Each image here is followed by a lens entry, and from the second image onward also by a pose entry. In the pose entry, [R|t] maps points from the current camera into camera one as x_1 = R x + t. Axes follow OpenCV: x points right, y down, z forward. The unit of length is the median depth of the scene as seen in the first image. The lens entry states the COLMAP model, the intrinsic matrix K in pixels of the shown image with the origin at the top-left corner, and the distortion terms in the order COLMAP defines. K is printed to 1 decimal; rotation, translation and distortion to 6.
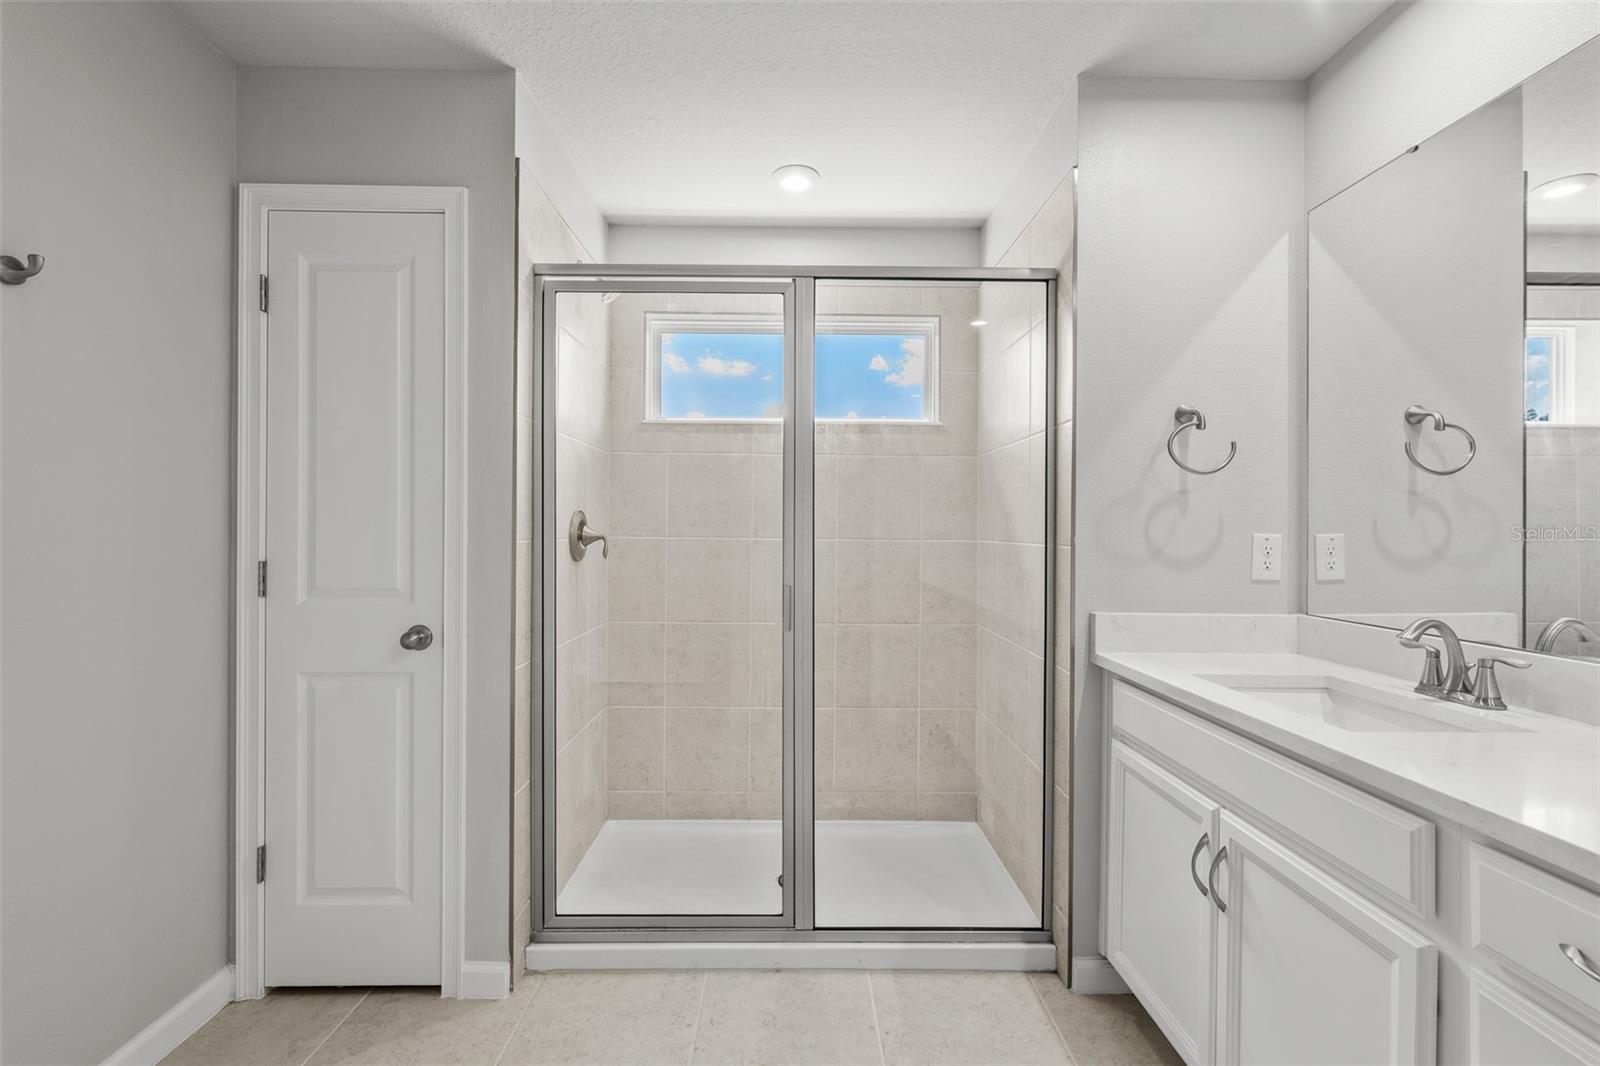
lens RADIAL K [[687.3, 0, 800.0], [0, 687.3, 533.0], [0, 0, 1]] dist [-0.002032, -0.000279]
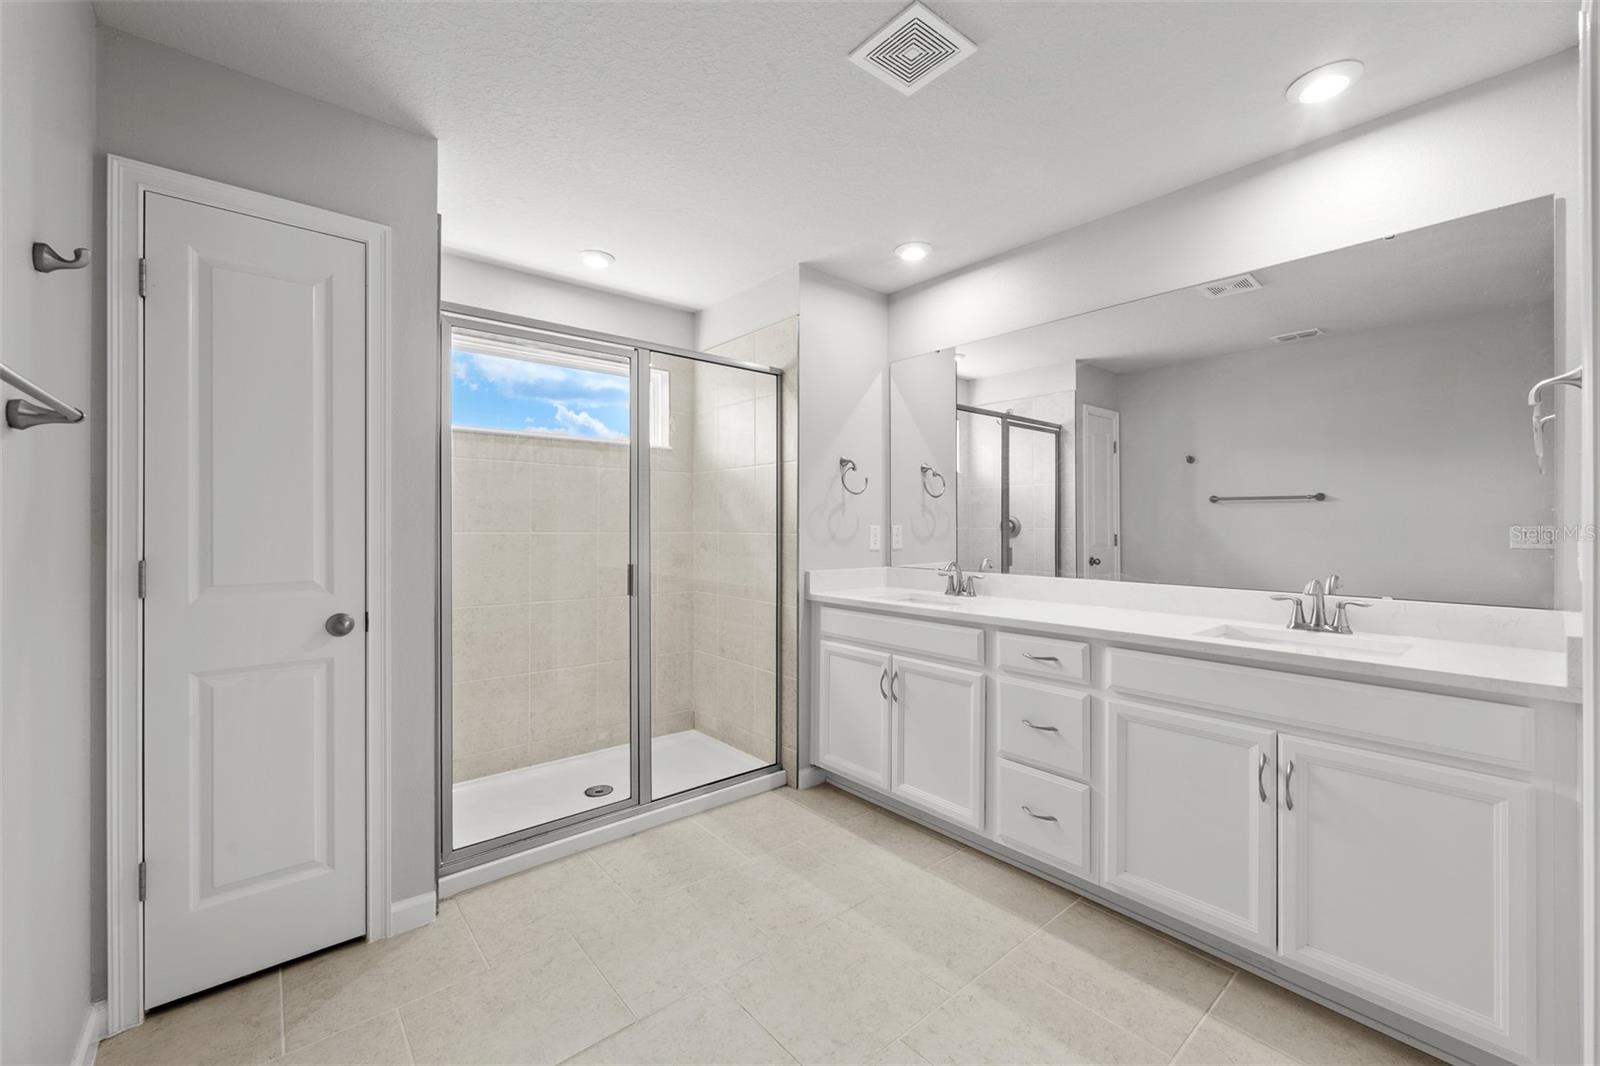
lens RADIAL K [[639.0, 0, 800.0], [0, 639.0, 533.0], [0, 0, 1]] dist [0.000529, -0.000081]
pose [[0.771415, -0.013179, 0.636196, -0.631297], [0.008695, 0.999910, 0.010171, 0.001302], [-0.636273, -0.002314, 0.771461, -0.251640]]
